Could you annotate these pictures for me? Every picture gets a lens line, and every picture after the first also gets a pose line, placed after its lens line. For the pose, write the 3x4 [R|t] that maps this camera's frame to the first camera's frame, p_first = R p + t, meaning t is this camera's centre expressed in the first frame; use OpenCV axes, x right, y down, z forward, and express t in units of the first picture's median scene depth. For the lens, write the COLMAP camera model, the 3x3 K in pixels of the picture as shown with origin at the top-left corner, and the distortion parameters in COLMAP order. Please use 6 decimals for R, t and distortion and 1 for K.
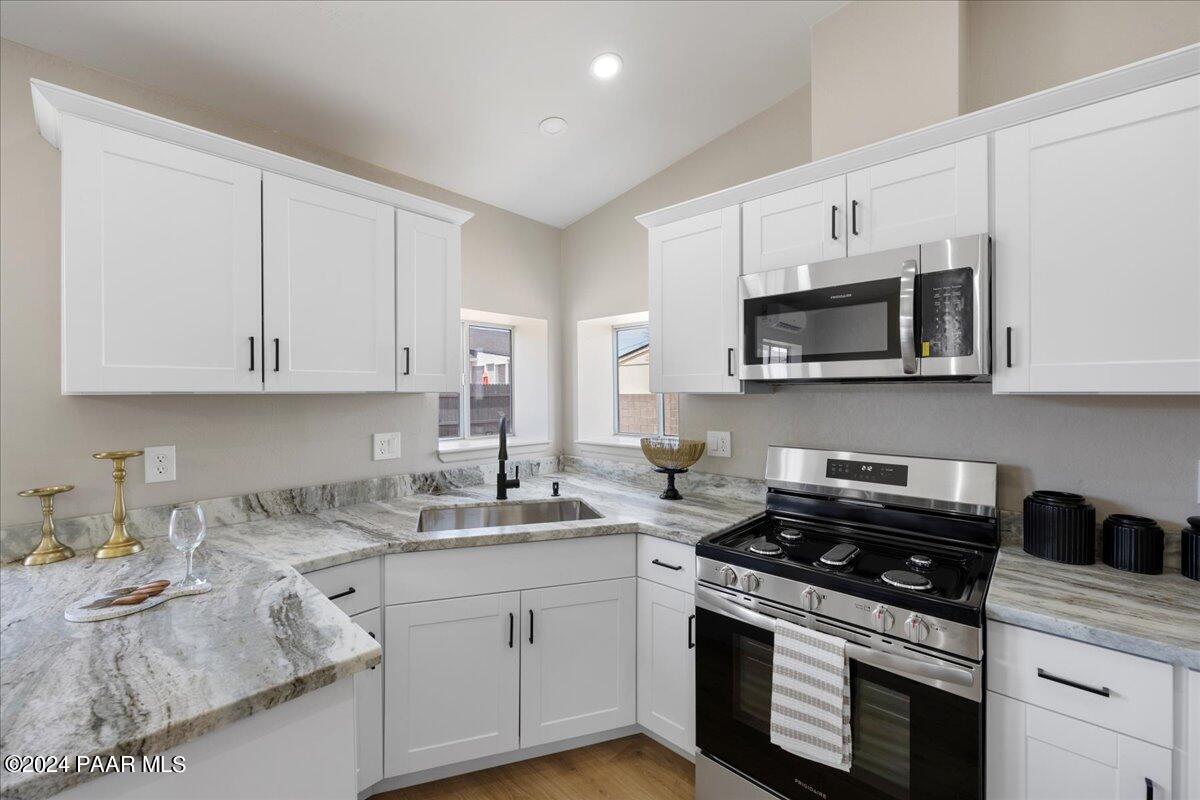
lens RADIAL K [[480.6, 0, 594.1], [0, 480.6, 394.1], [0, 0, 1]] dist [0.000193, -0.000051]
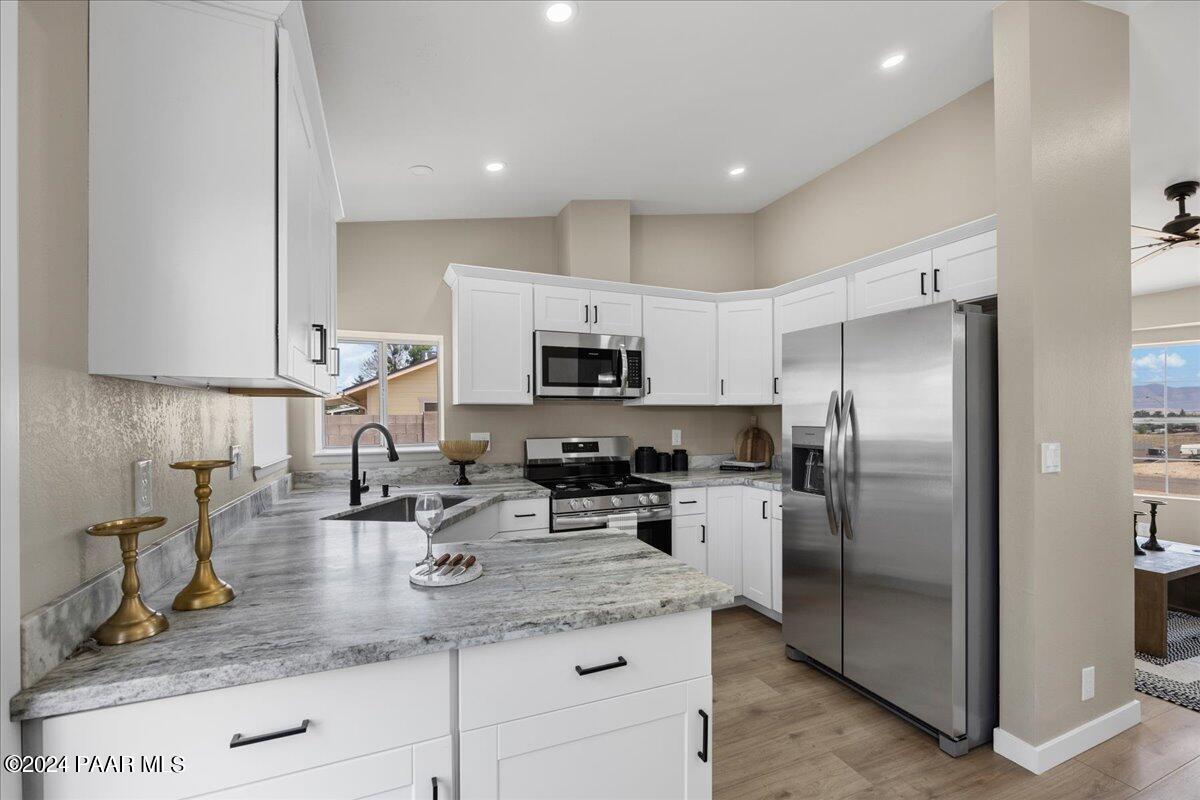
lens RADIAL K [[511.4, 0, 599.3], [0, 511.4, 417.6], [0, 0, 1]] dist [-0.000743, -0.000049]
pose [[0.403662, 0.000890, 0.914908, -1.256069], [0.006225, 0.999974, -0.003719, 0.056686], [-0.914887, 0.007196, 0.403646, 0.139663]]
